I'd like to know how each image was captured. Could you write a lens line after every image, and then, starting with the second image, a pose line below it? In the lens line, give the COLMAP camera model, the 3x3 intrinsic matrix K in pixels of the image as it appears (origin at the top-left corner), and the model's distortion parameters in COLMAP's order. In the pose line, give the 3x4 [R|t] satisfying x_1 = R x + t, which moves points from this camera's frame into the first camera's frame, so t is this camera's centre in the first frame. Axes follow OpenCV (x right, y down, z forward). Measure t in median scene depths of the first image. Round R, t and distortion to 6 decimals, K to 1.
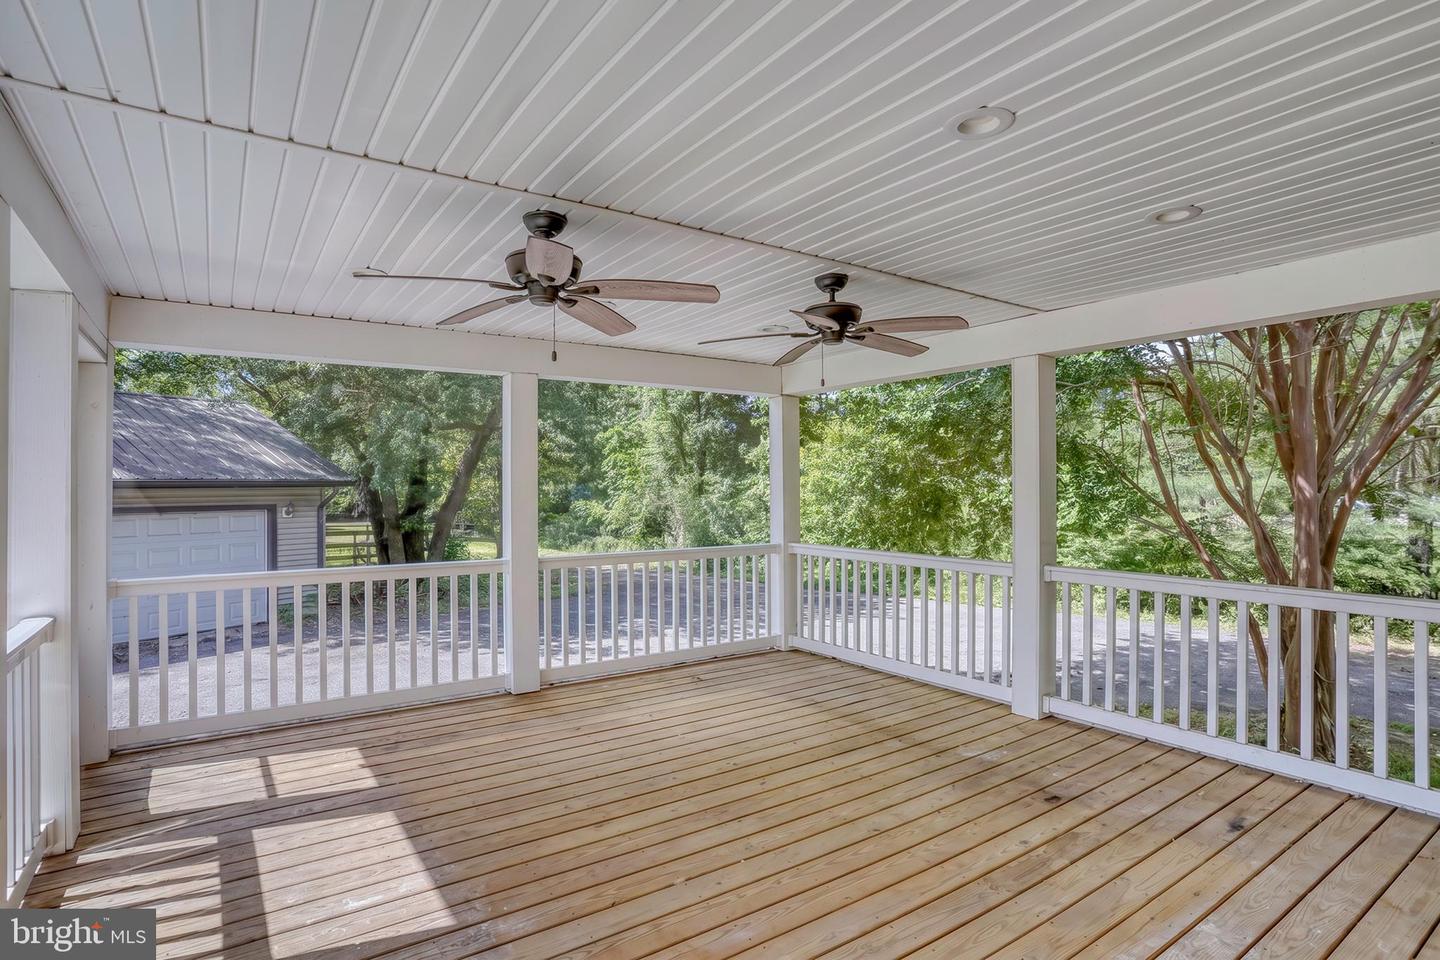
lens RADIAL K [[742.2, 0, 746.6], [0, 742.2, 481.8], [0, 0, 1]] dist [-0.035616, 0.001513]
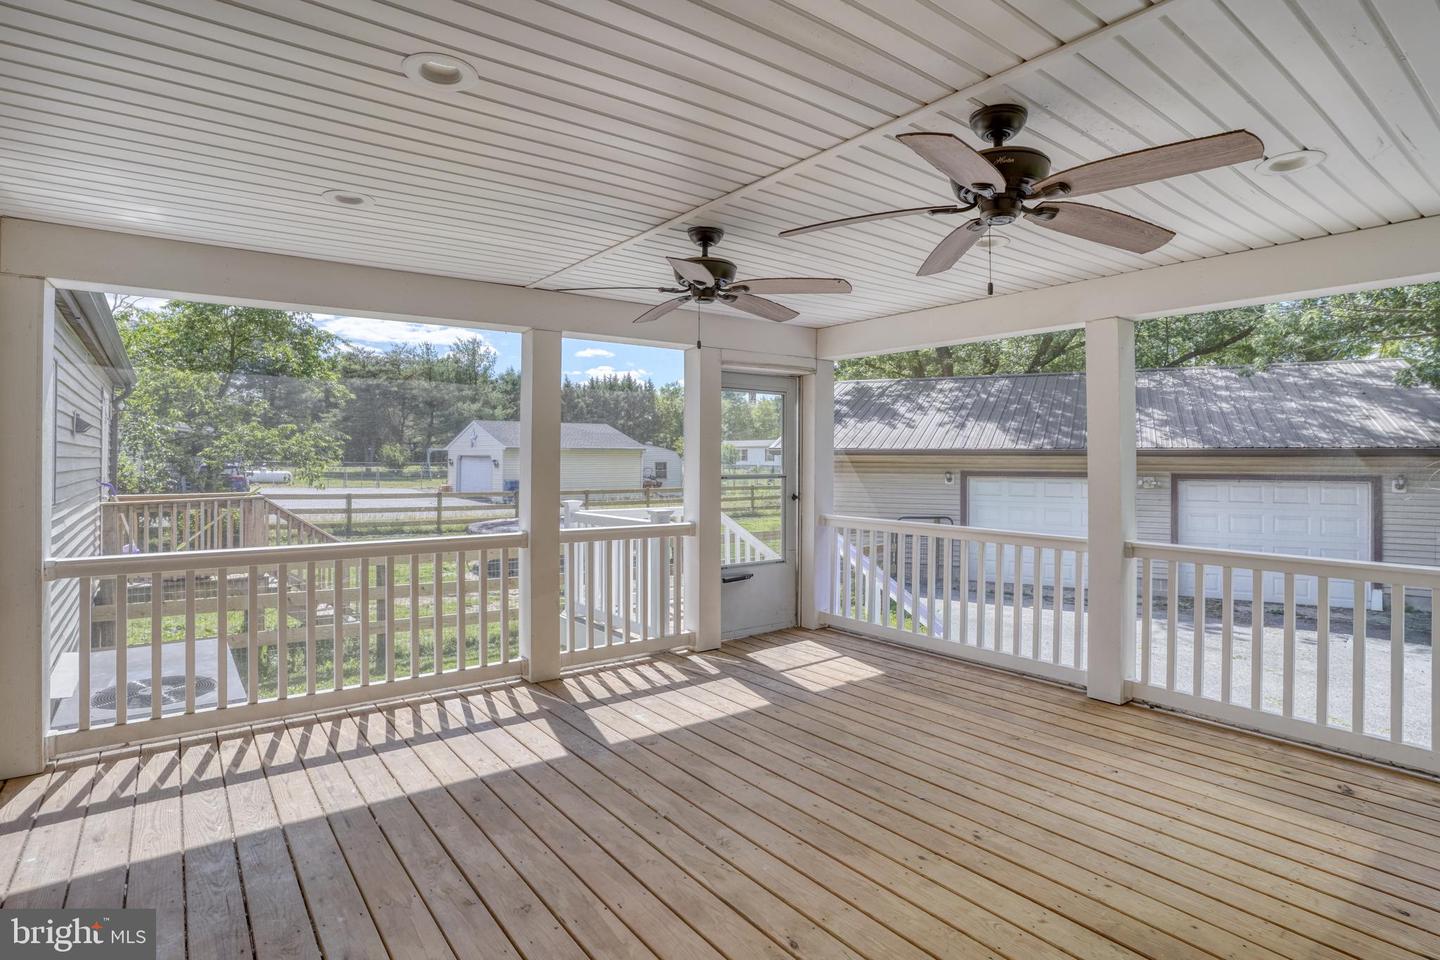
lens RADIAL K [[742.2, 0, 746.6], [0, 742.2, 481.8], [0, 0, 1]] dist [-0.035616, 0.001513]
pose [[0.045464, 0.038354, -0.998229, 0.739883], [0.007214, 0.999224, 0.038721, -0.005040], [0.998940, -0.008962, 0.045152, 0.784121]]
